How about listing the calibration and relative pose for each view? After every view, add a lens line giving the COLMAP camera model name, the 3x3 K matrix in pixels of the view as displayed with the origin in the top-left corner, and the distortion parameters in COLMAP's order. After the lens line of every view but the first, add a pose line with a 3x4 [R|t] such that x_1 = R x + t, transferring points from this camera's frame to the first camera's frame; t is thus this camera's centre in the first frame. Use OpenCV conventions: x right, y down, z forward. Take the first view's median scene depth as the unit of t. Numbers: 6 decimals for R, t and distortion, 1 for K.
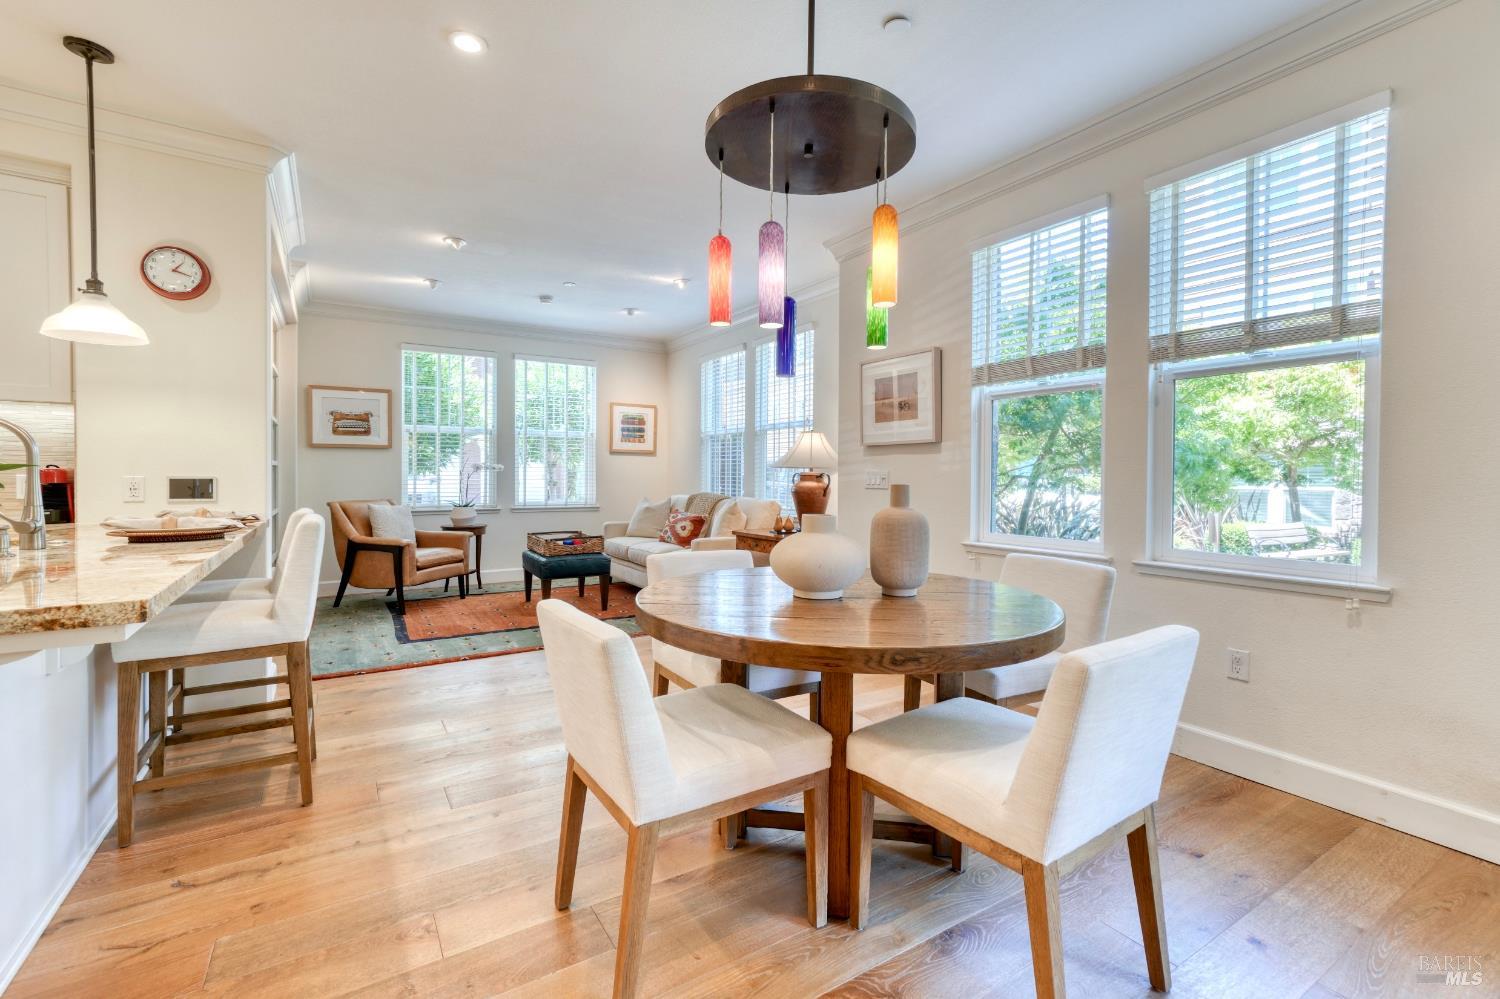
lens RADIAL K [[653.6, 0, 722.4], [0, 653.6, 490.8], [0, 0, 1]] dist [-0.009008, 0.009407]
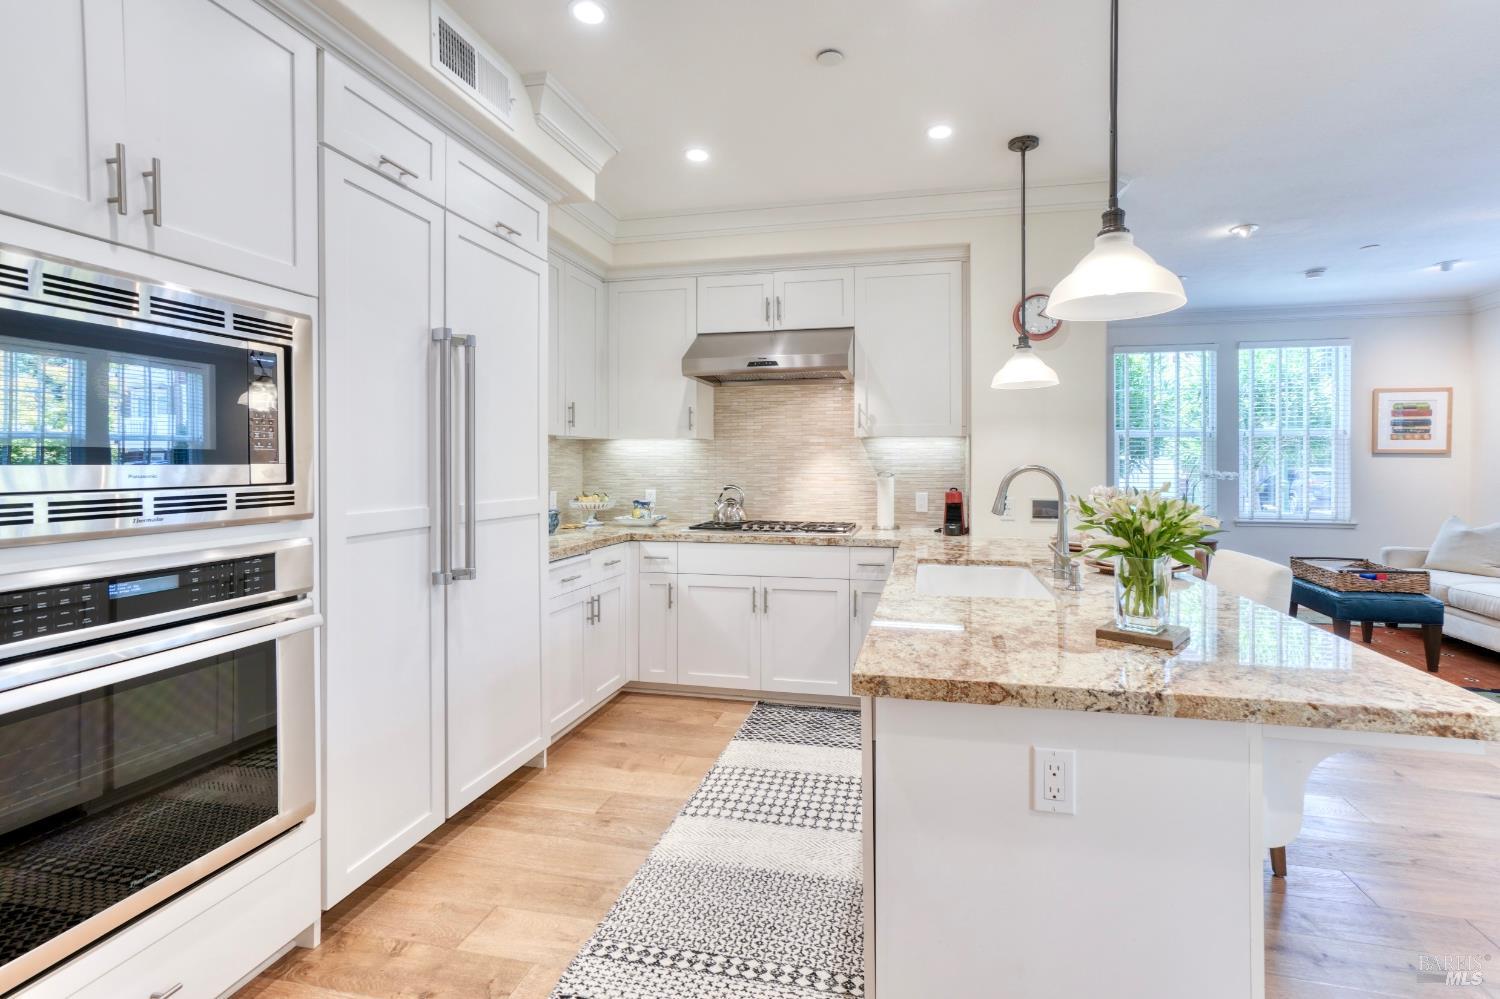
lens RADIAL K [[653.6, 0, 758.9], [0, 653.6, 477.1], [0, 0, 1]] dist [-0.009008, 0.009407]
pose [[0.728995, 0.010872, -0.684433, -0.199916], [-0.013122, 0.999912, 0.001907, -0.027184], [0.684394, 0.007591, 0.729073, -0.066697]]
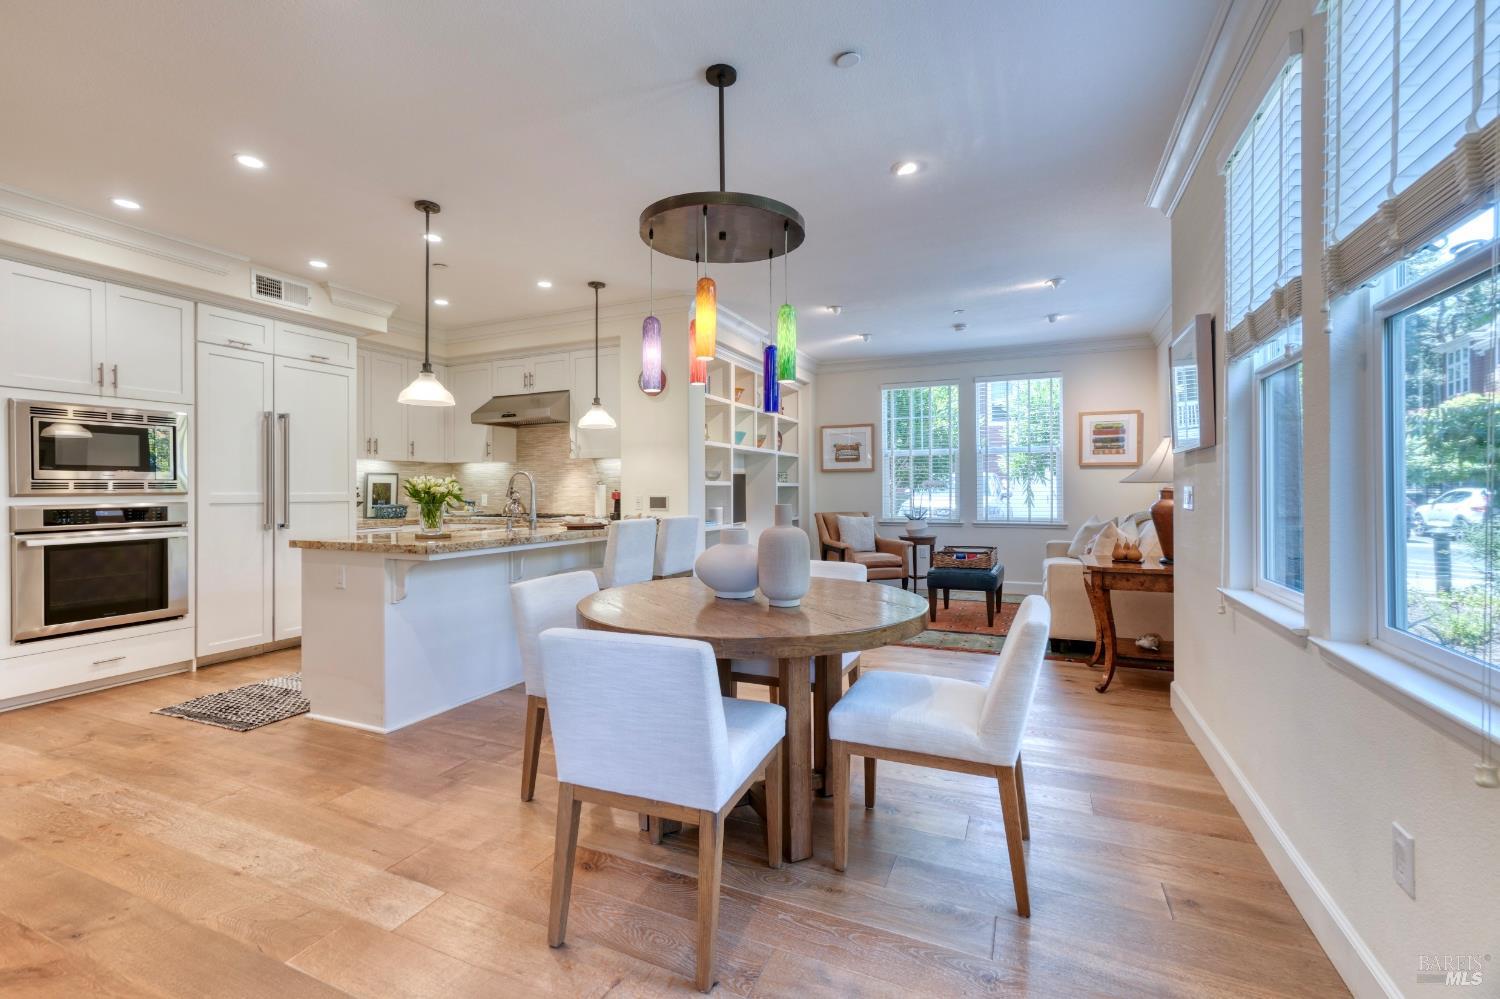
lens RADIAL K [[653.6, 0, 754.5], [0, 653.6, 499.2], [0, 0, 1]] dist [-0.009008, 0.009407]
pose [[0.563532, 0.004510, -0.826082, 0.391447], [-0.011121, 0.999936, -0.002127, -0.006212], [0.826019, 0.010385, 0.563546, 0.115568]]
